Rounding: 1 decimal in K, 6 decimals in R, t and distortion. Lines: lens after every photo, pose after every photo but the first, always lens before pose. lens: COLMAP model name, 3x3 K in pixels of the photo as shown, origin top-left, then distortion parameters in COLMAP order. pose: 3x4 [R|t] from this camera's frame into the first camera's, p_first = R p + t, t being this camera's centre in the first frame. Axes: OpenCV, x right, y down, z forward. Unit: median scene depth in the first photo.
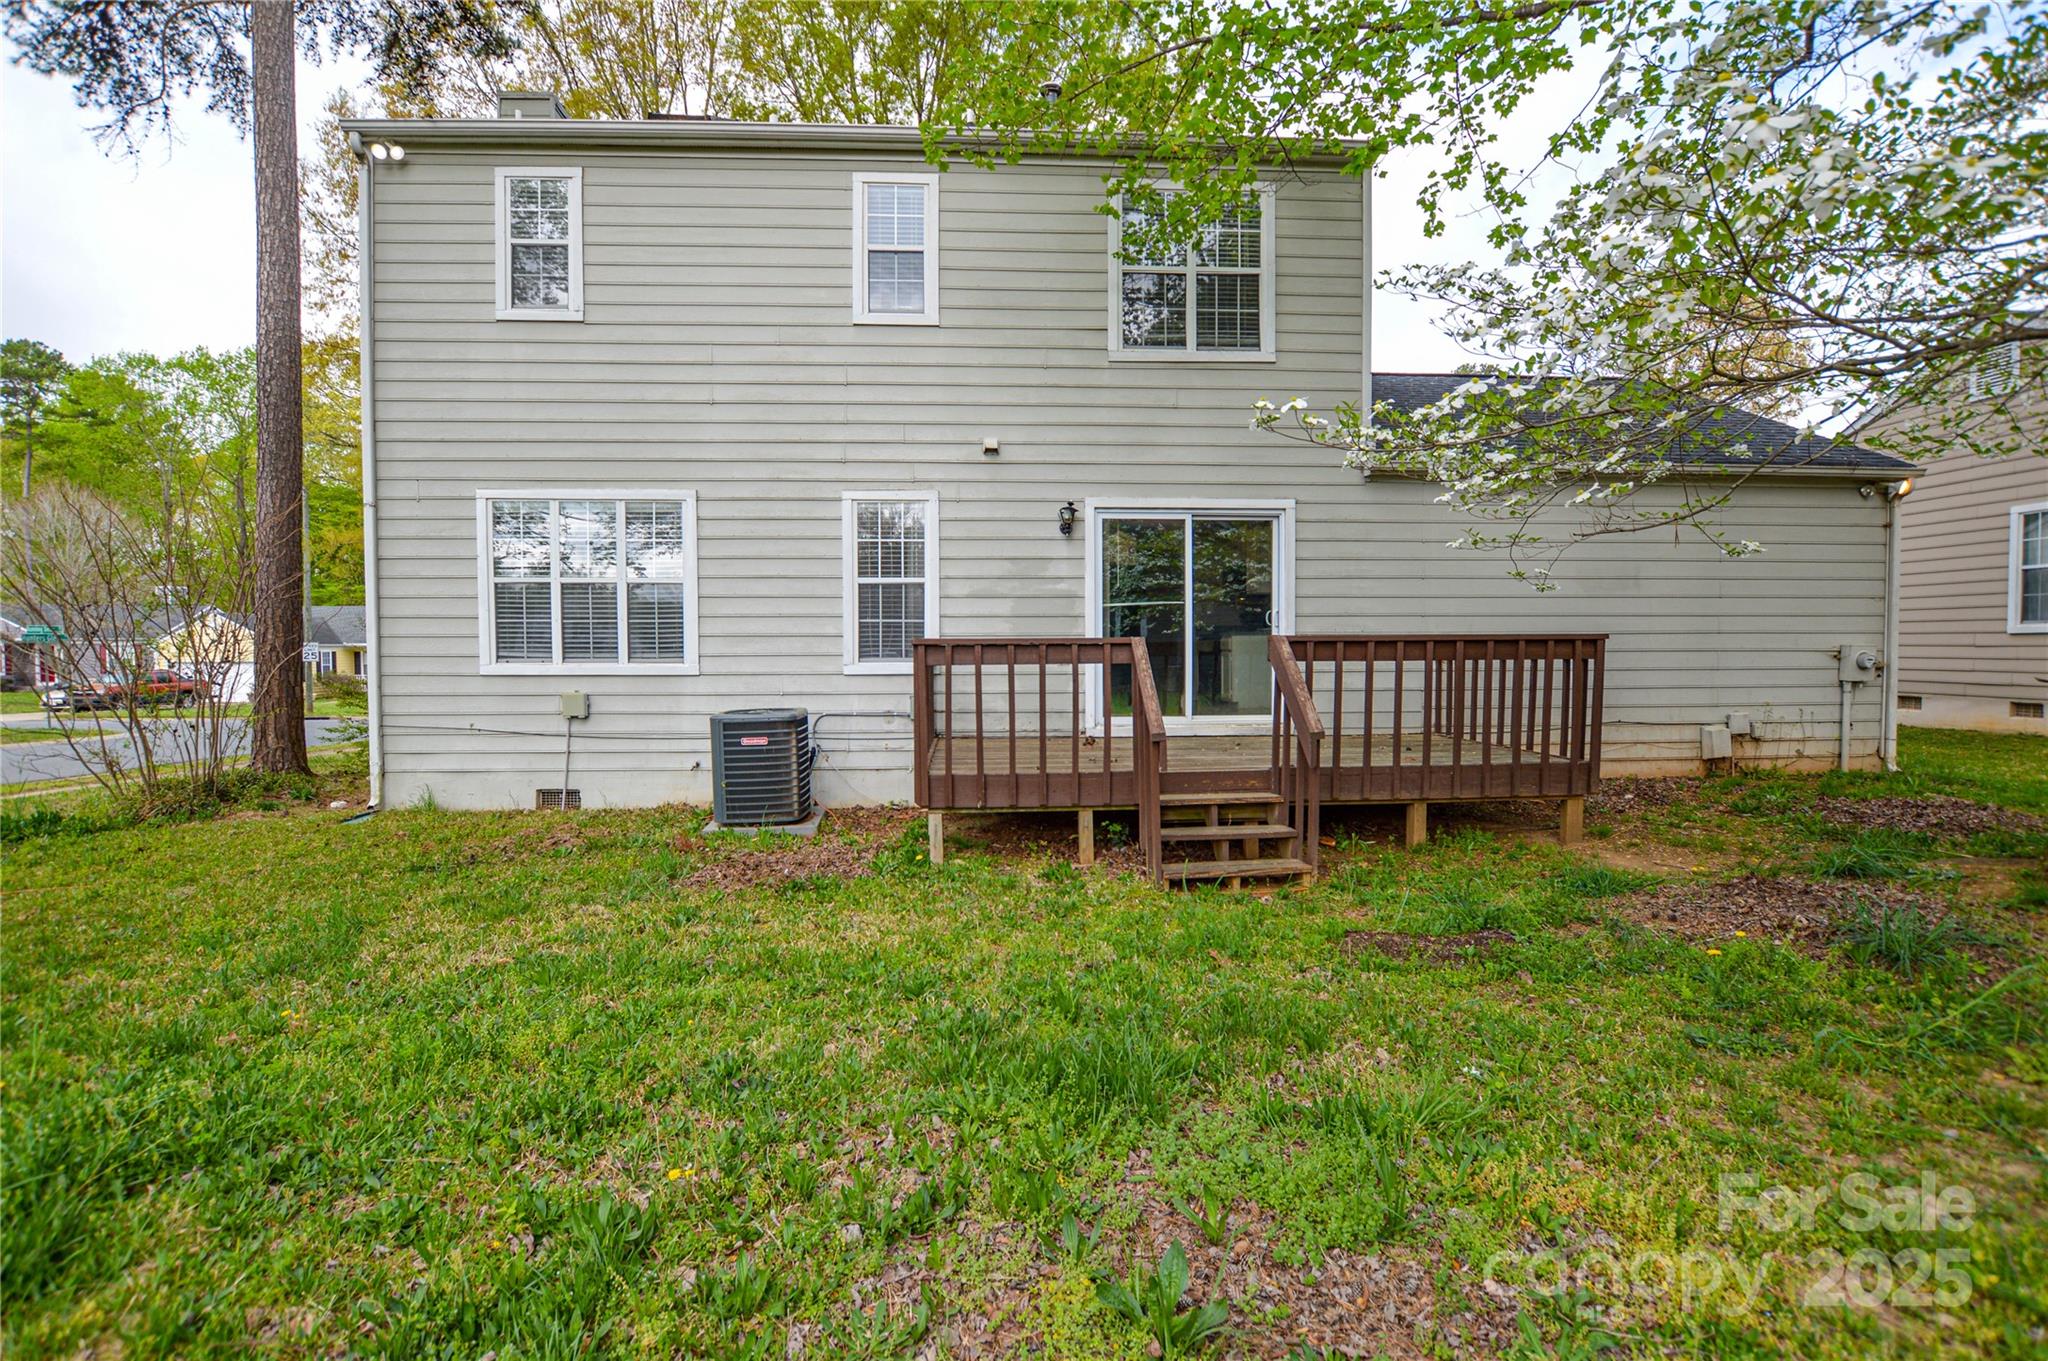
lens RADIAL K [[925.9, 0, 1016.5], [0, 925.9, 679.8], [0, 0, 1]] dist [-0.024919, 0.000547]
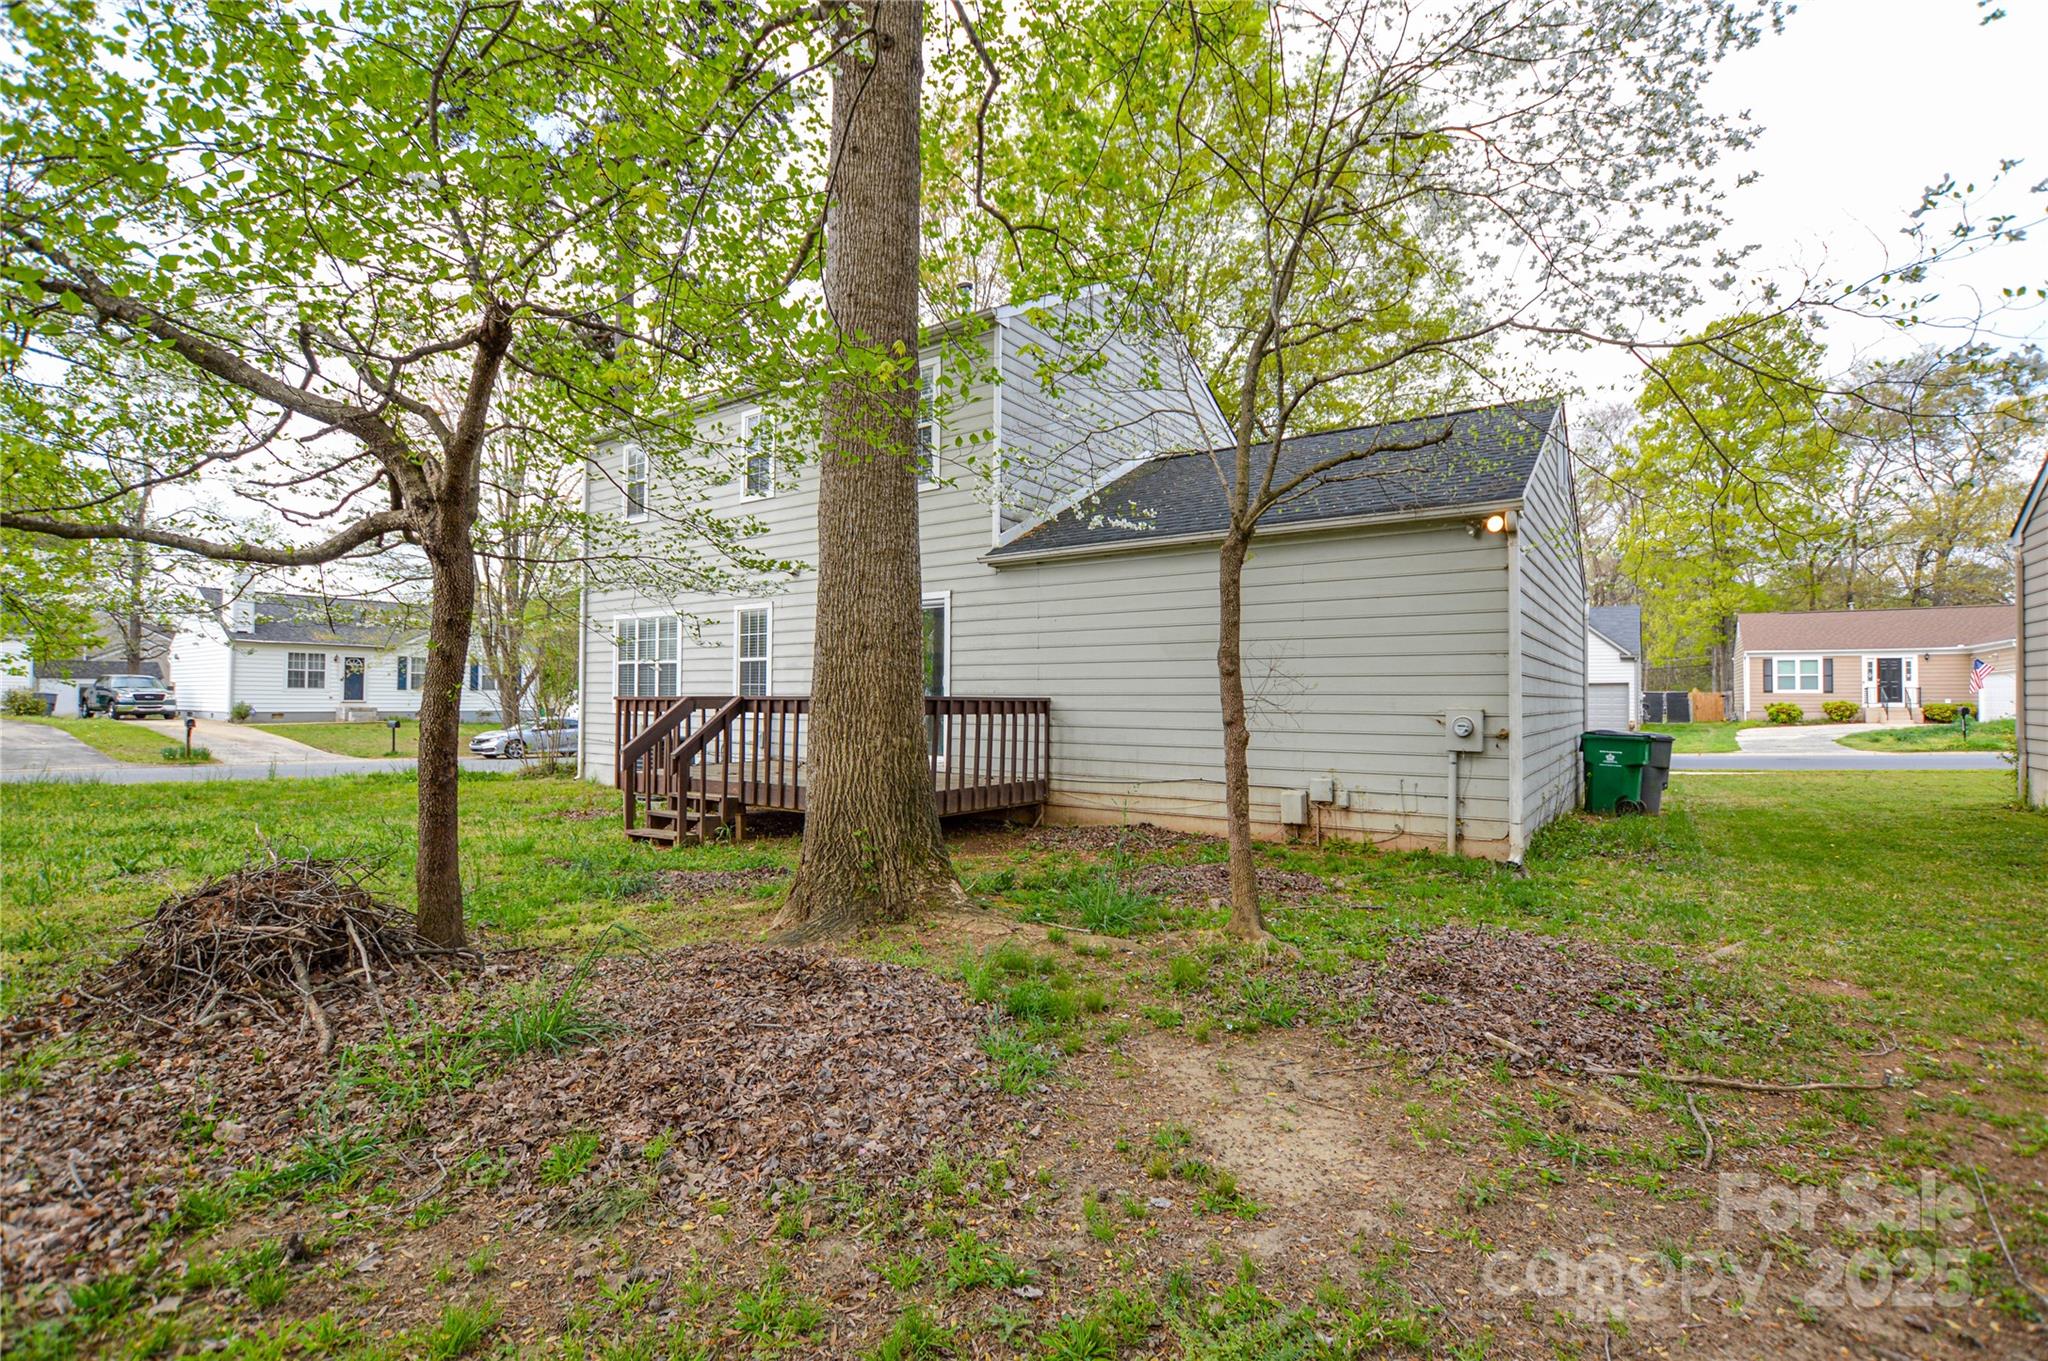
lens RADIAL K [[925.9, 0, 1016.5], [0, 925.9, 679.8], [0, 0, 1]] dist [-0.024919, 0.000547]
pose [[0.782275, -0.004155, -0.622919, 1.195894], [-0.030039, 0.998563, -0.044383, -0.015085], [0.622209, 0.053431, 0.781026, 0.050126]]
